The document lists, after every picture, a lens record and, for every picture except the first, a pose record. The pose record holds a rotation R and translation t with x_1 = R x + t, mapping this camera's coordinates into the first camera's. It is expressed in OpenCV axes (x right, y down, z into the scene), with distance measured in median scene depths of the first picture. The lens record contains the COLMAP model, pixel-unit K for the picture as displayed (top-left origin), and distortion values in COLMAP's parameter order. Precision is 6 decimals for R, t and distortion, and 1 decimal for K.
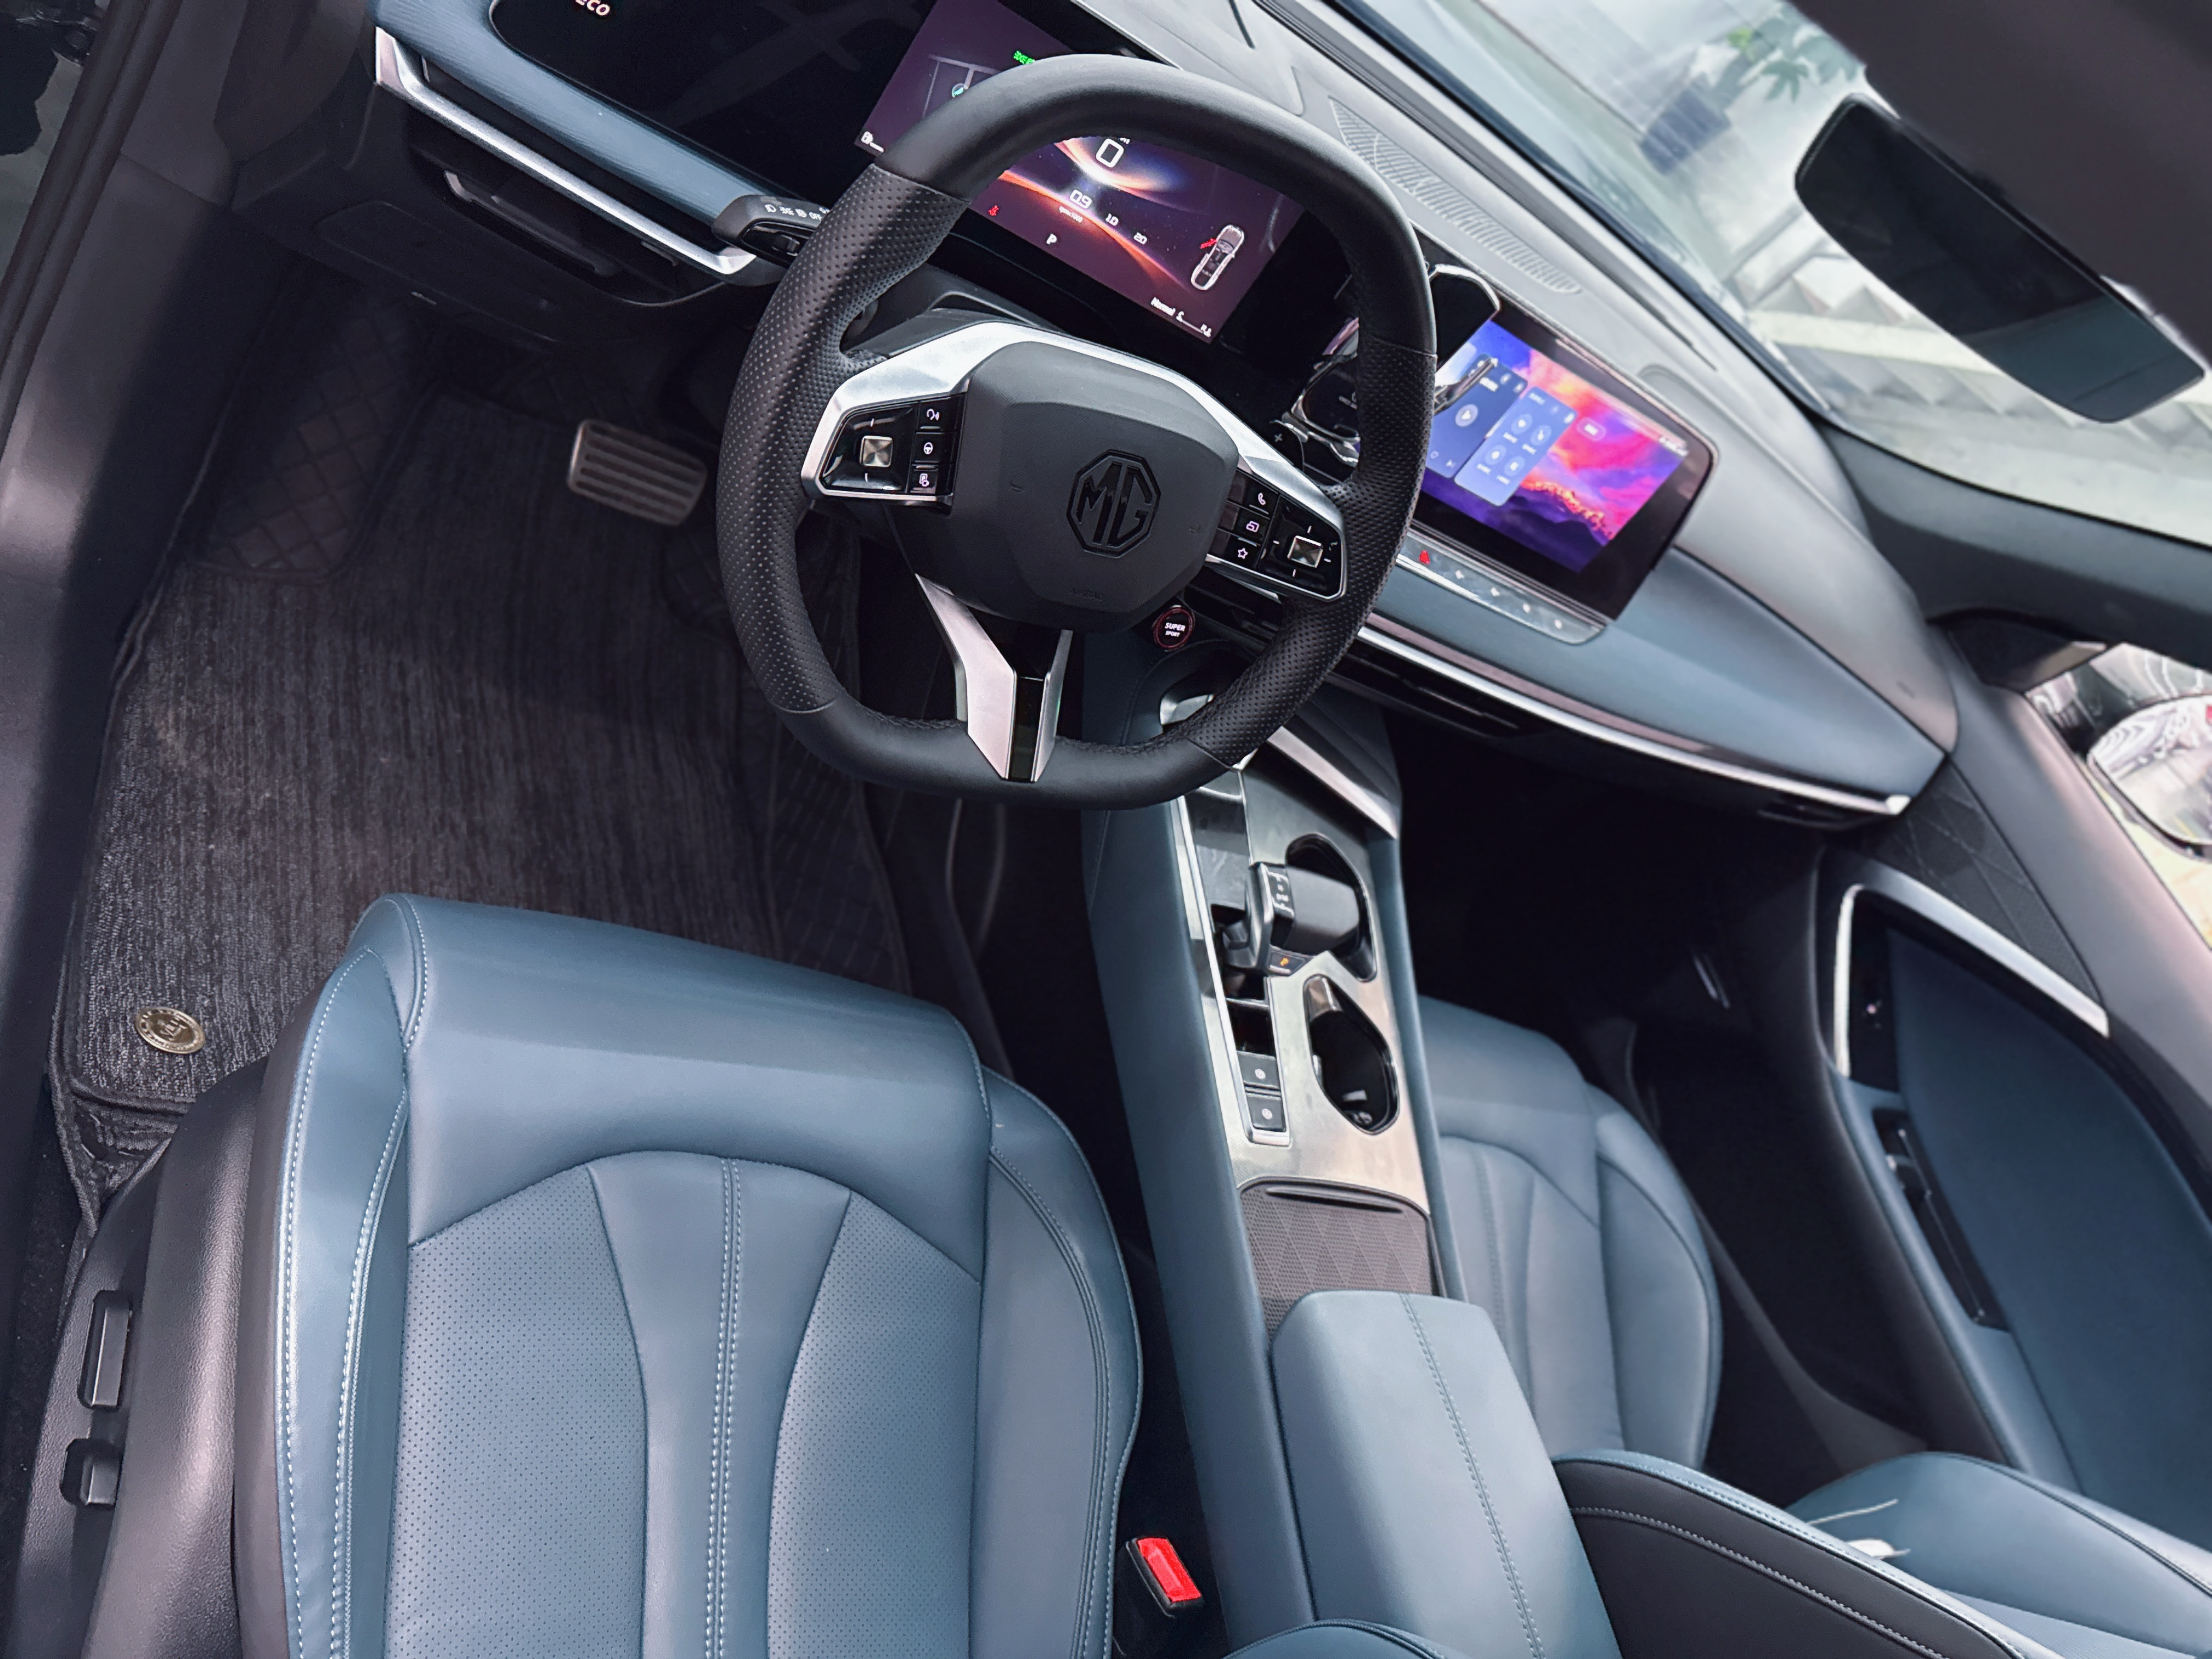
lens RADIAL K [[1714.8, 0, 1085.3], [0, 1714.8, 842.4], [0, 0, 1]] dist [0.058852, -0.079759]
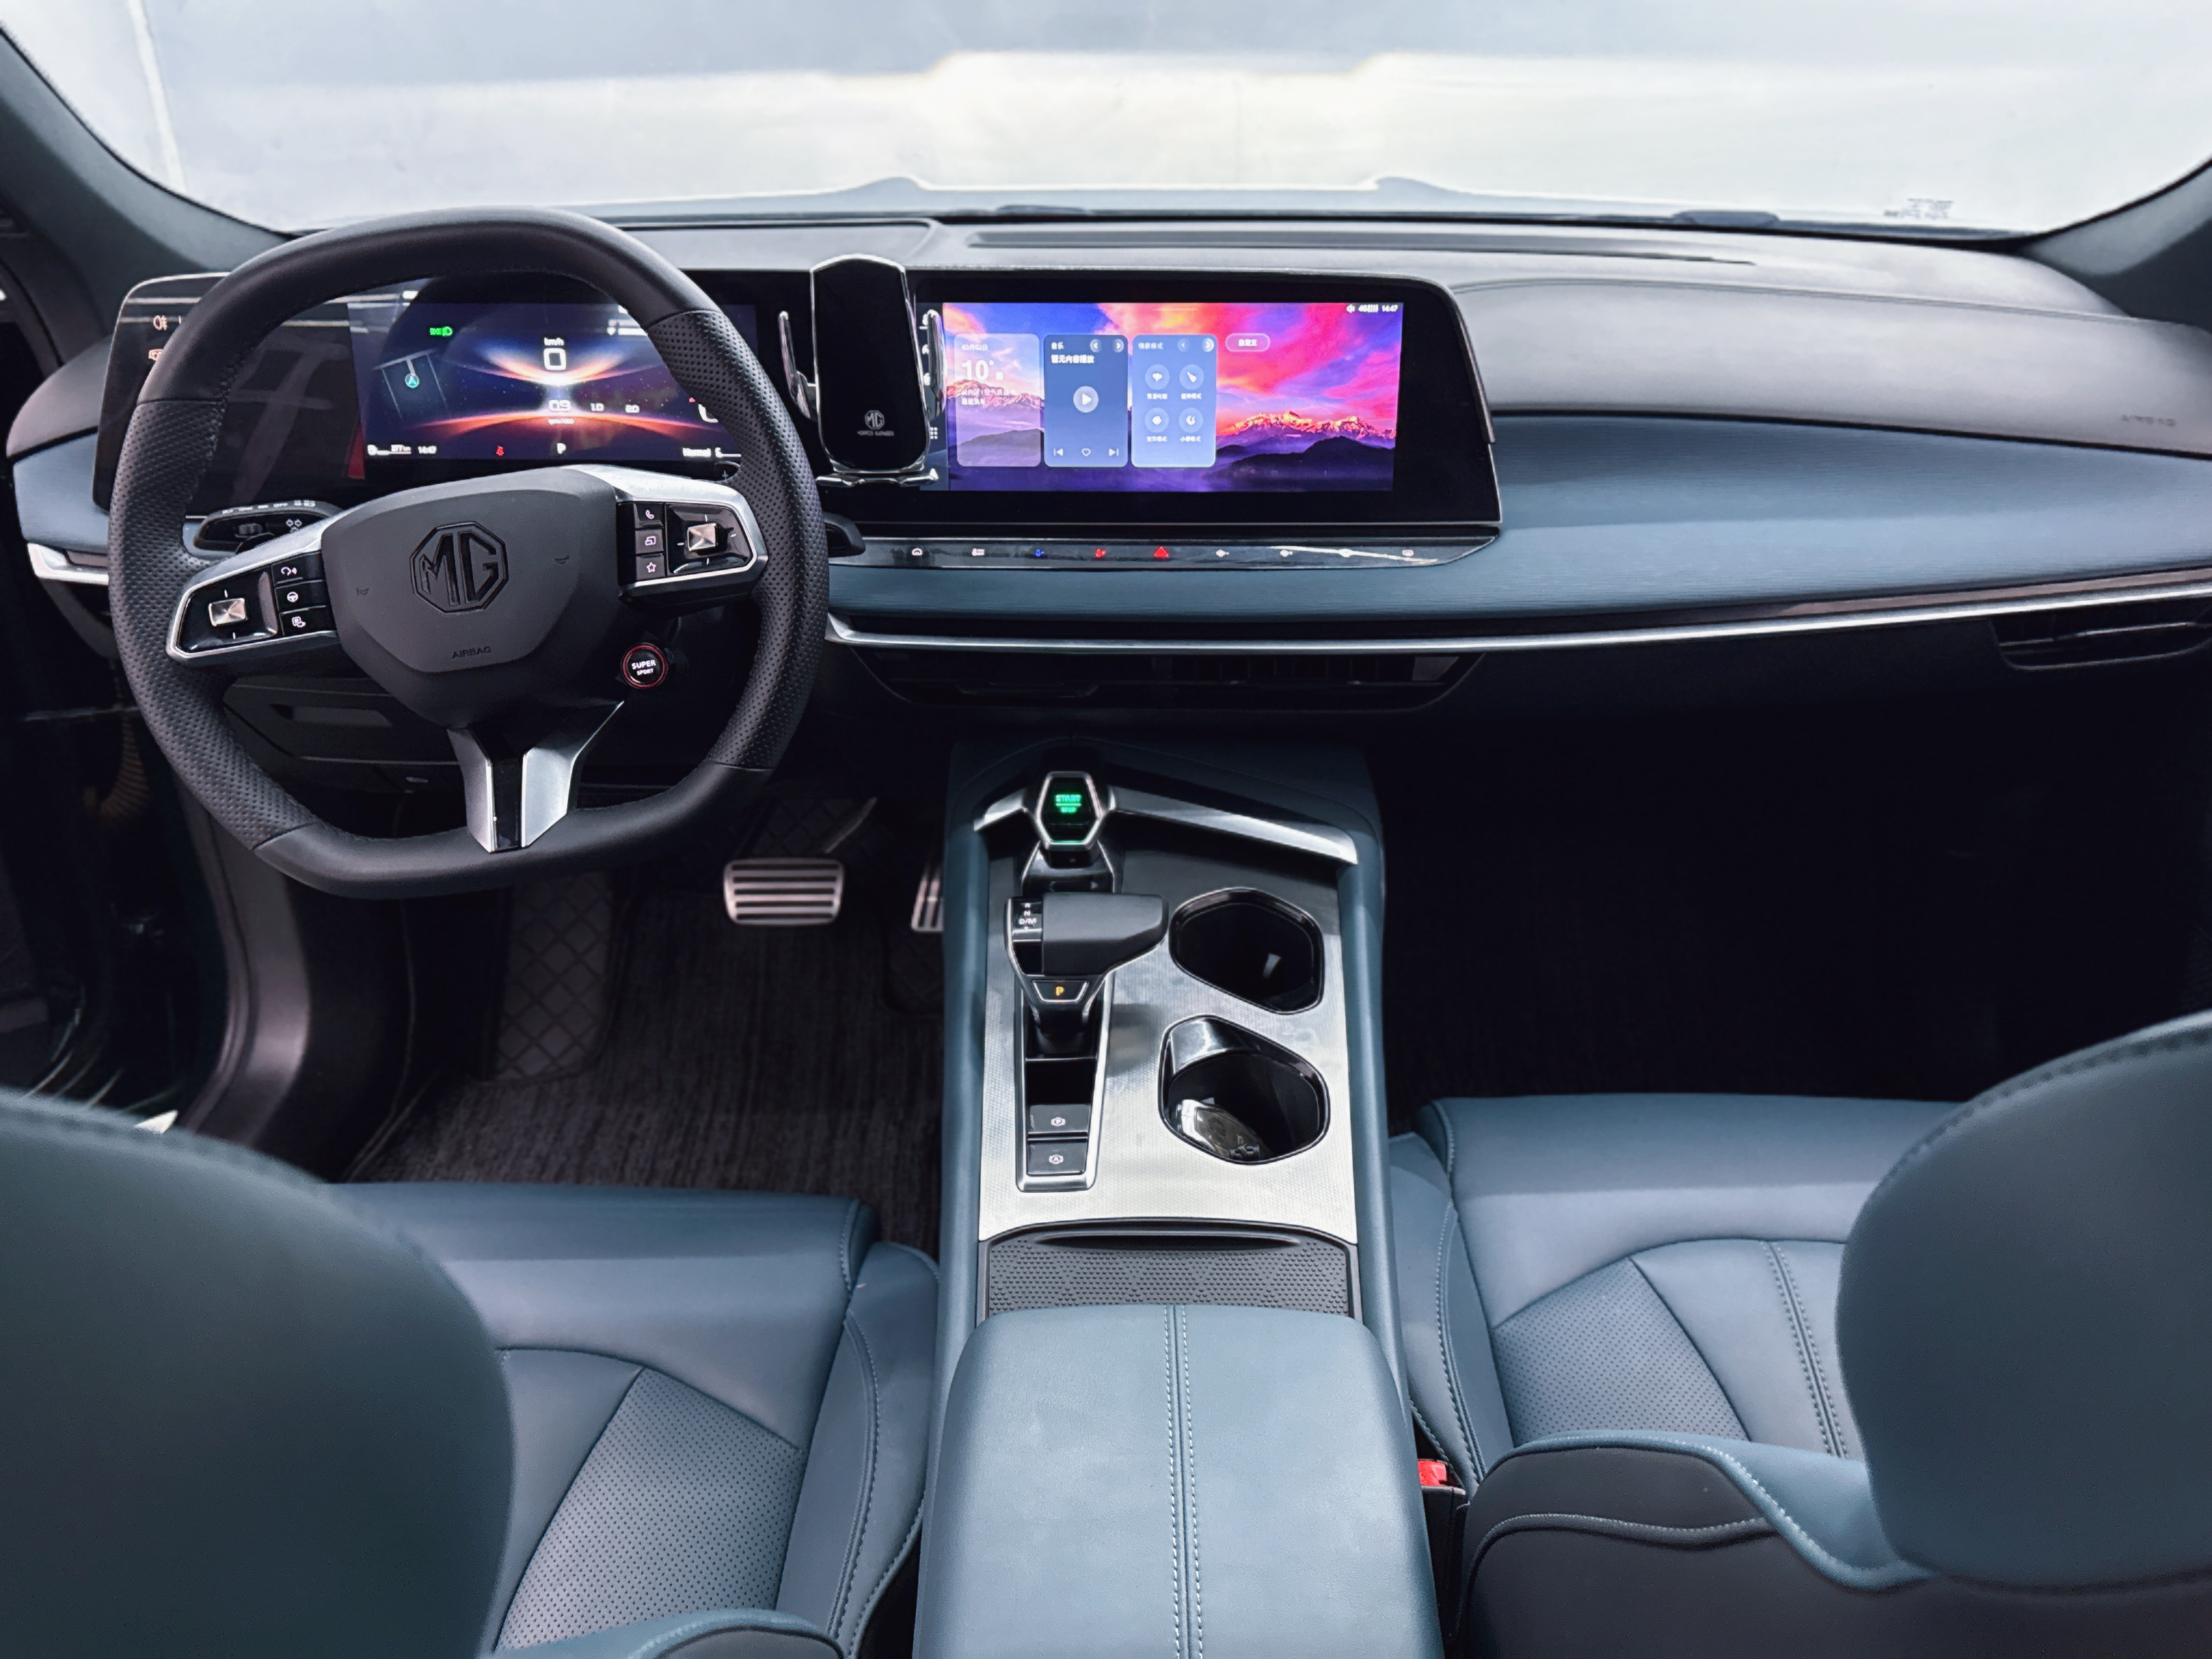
lens RADIAL K [[1714.8, 0, 1130.8], [0, 1714.8, 846.1], [0, 0, 1]] dist [0.058852, -0.079759]
pose [[0.750804, -0.441747, -0.491073, 0.588789], [0.203328, 0.861925, -0.464481, 0.408188], [0.628451, 0.248886, 0.736957, 0.366059]]
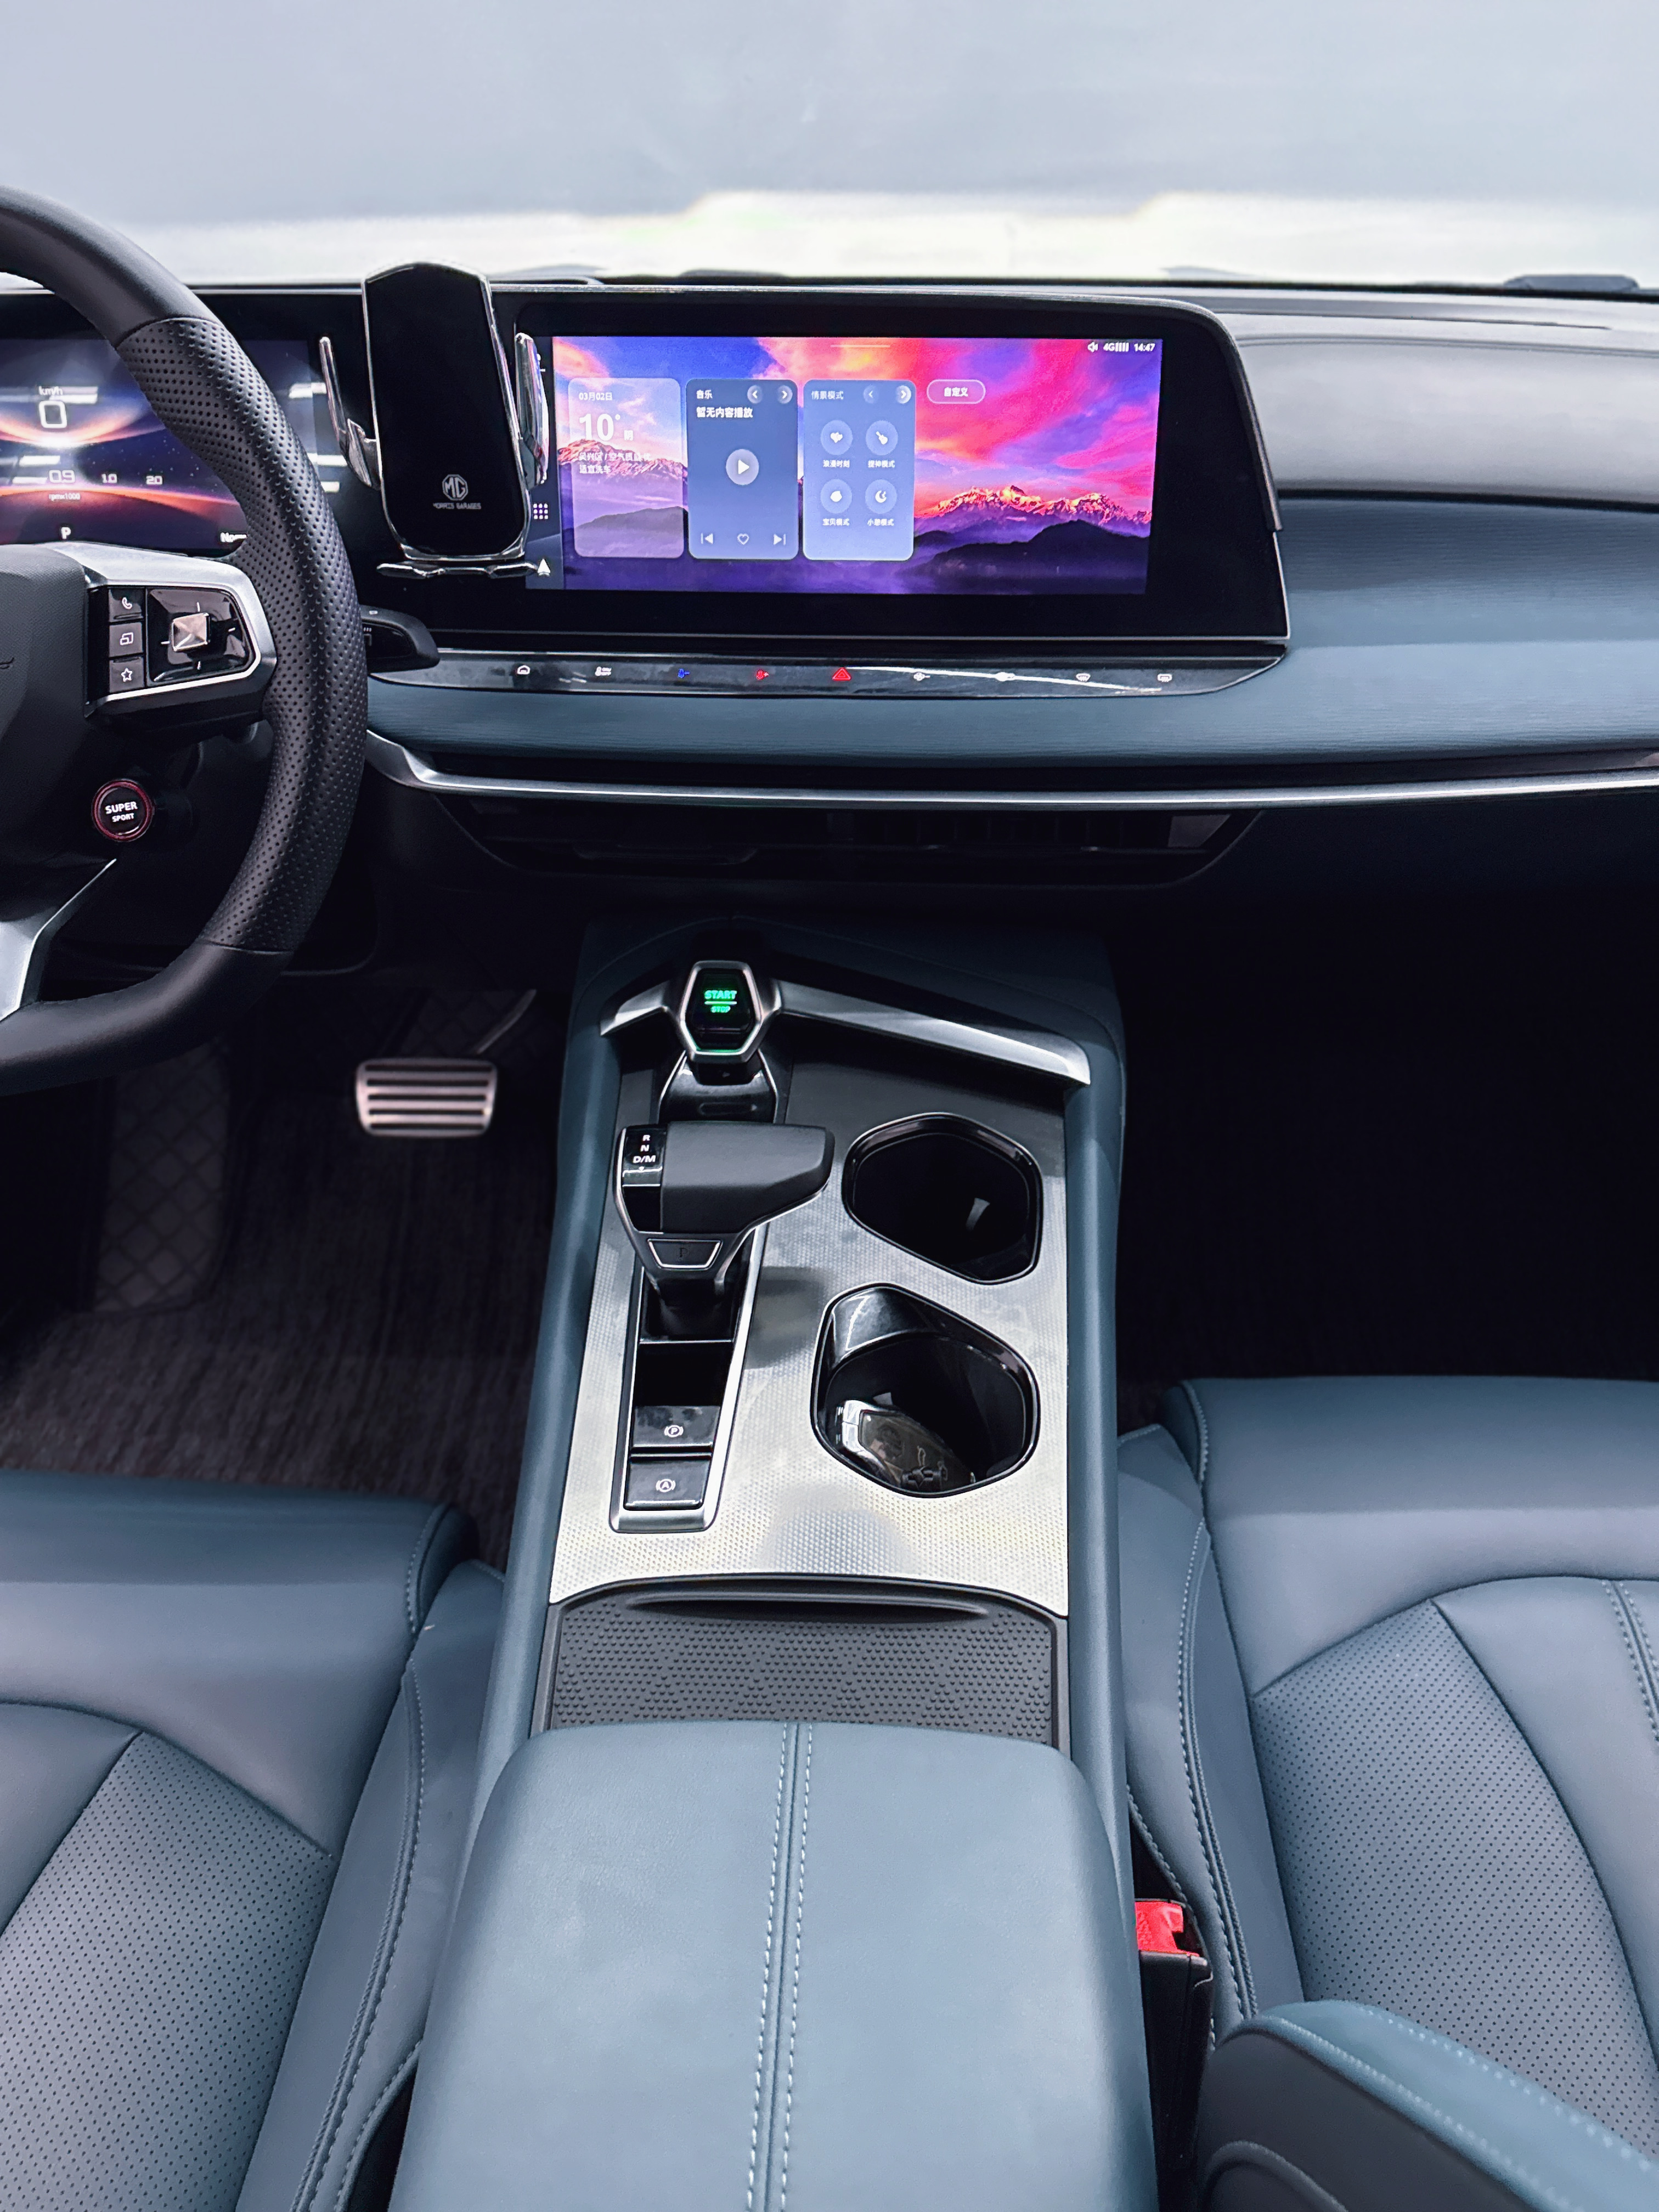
lens RADIAL K [[1714.8, 0, 860.8], [0, 1714.8, 1110.3], [0, 0, 1]] dist [0.058852, -0.079759]
pose [[0.744860, -0.409271, -0.526954, 0.521272], [0.181106, 0.884141, -0.430691, 0.308611], [0.642171, 0.225370, 0.732683, 0.549843]]
